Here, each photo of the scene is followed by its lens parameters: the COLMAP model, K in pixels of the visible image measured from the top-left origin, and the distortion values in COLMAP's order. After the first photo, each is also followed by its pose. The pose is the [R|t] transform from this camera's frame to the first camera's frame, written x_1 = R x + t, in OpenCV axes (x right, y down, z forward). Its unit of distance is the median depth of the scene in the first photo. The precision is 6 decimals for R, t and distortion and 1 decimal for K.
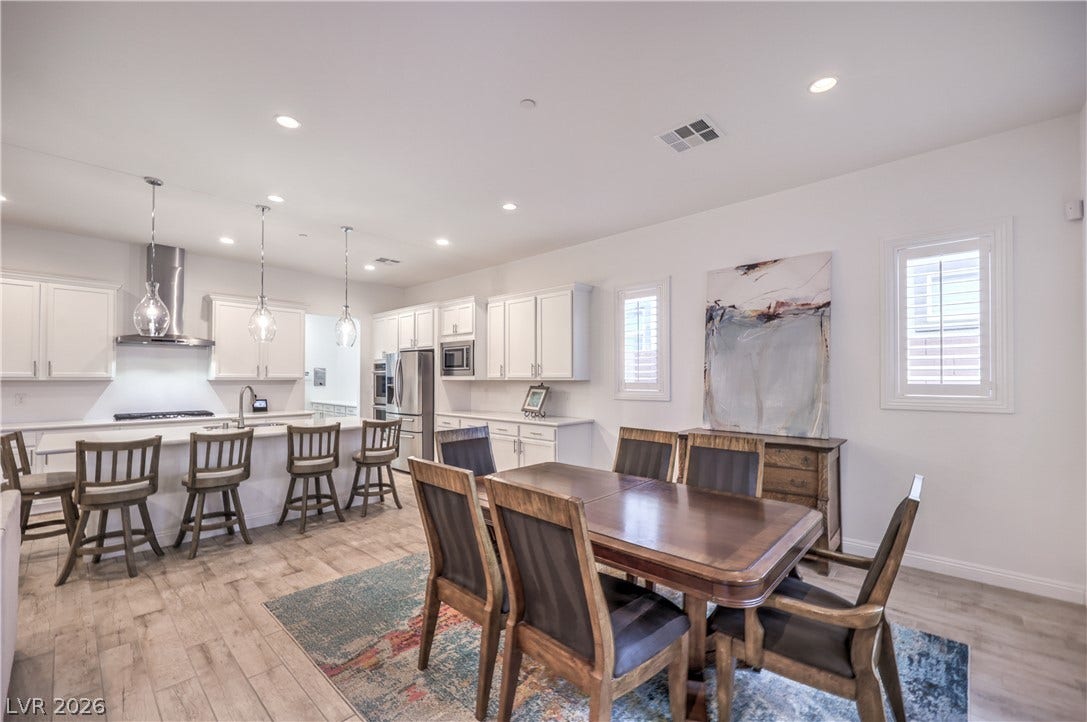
lens RADIAL K [[448.3, 0, 544.1], [0, 448.3, 373.9], [0, 0, 1]] dist [-0.002232, -0.000175]
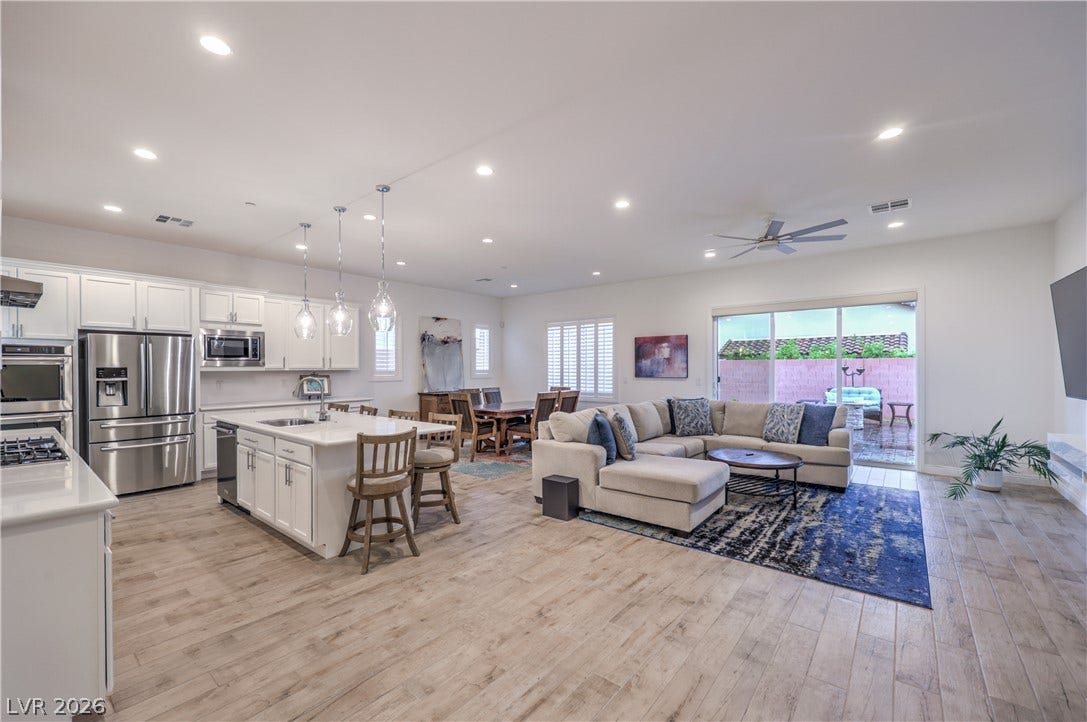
lens RADIAL K [[438.9, 0, 544.5], [0, 438.9, 369.9], [0, 0, 1]] dist [-0.001855, -0.000015]
pose [[-0.071761, -0.007212, 0.997396, -1.806721], [-0.009042, 0.999937, 0.006580, -0.000982], [-0.997381, -0.008546, -0.071822, 0.624461]]
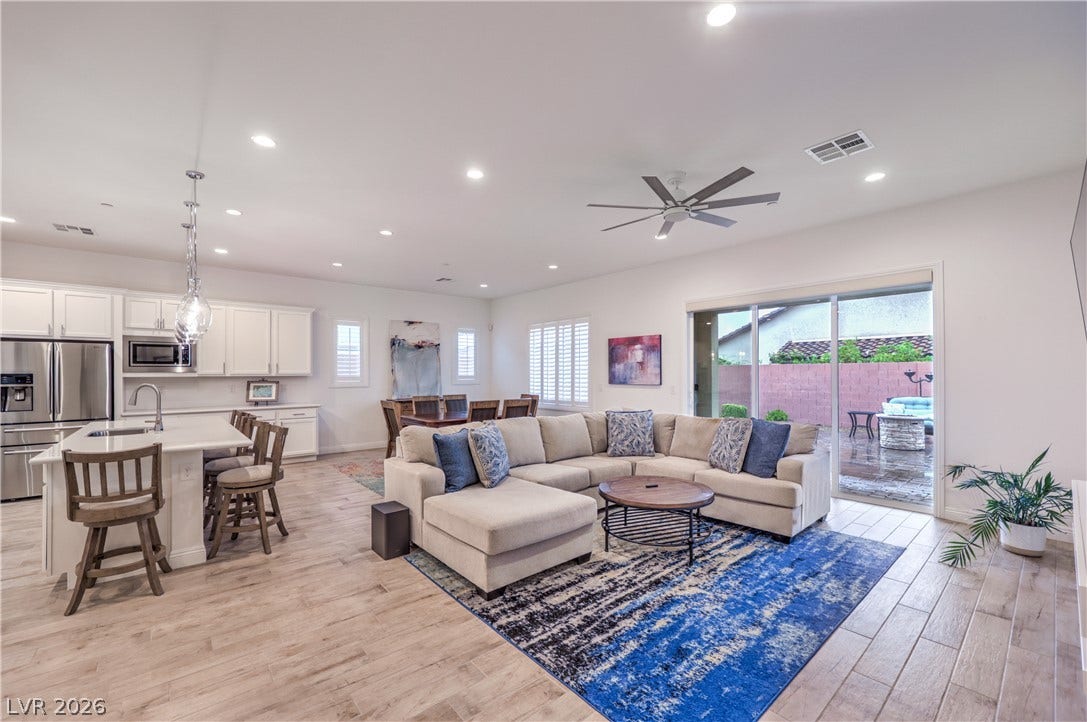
lens RADIAL K [[438.9, 0, 544.5], [0, 438.9, 369.9], [0, 0, 1]] dist [-0.001855, -0.000015]
pose [[0.106843, 0.004533, 0.994266, -1.605527], [-0.007957, 0.999961, -0.003704, -0.006389], [-0.994244, -0.007516, 0.106875, 0.123964]]
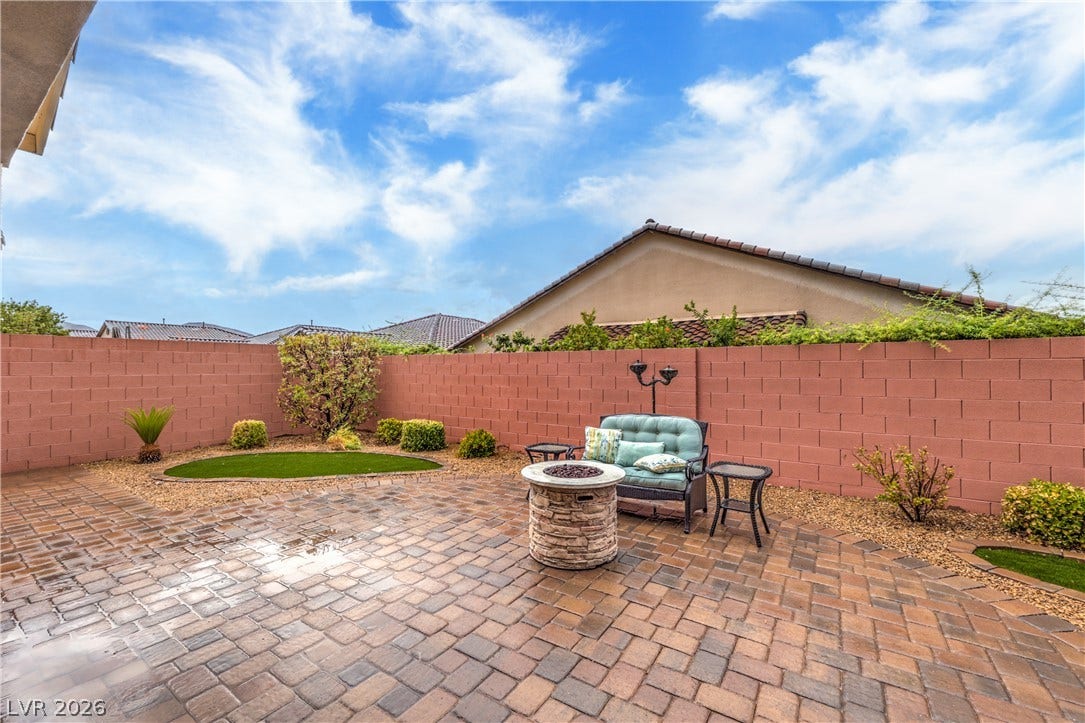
lens RADIAL K [[438.1, 0, 543.5], [0, 438.1, 370.4], [0, 0, 1]] dist [-0.001855, -0.000015]
pose [[-0.161505, -0.004087, 0.986863, -0.181915], [-0.009744, 0.999949, 0.002547, -0.006249], [-0.986824, -0.009205, -0.161537, -1.151003]]
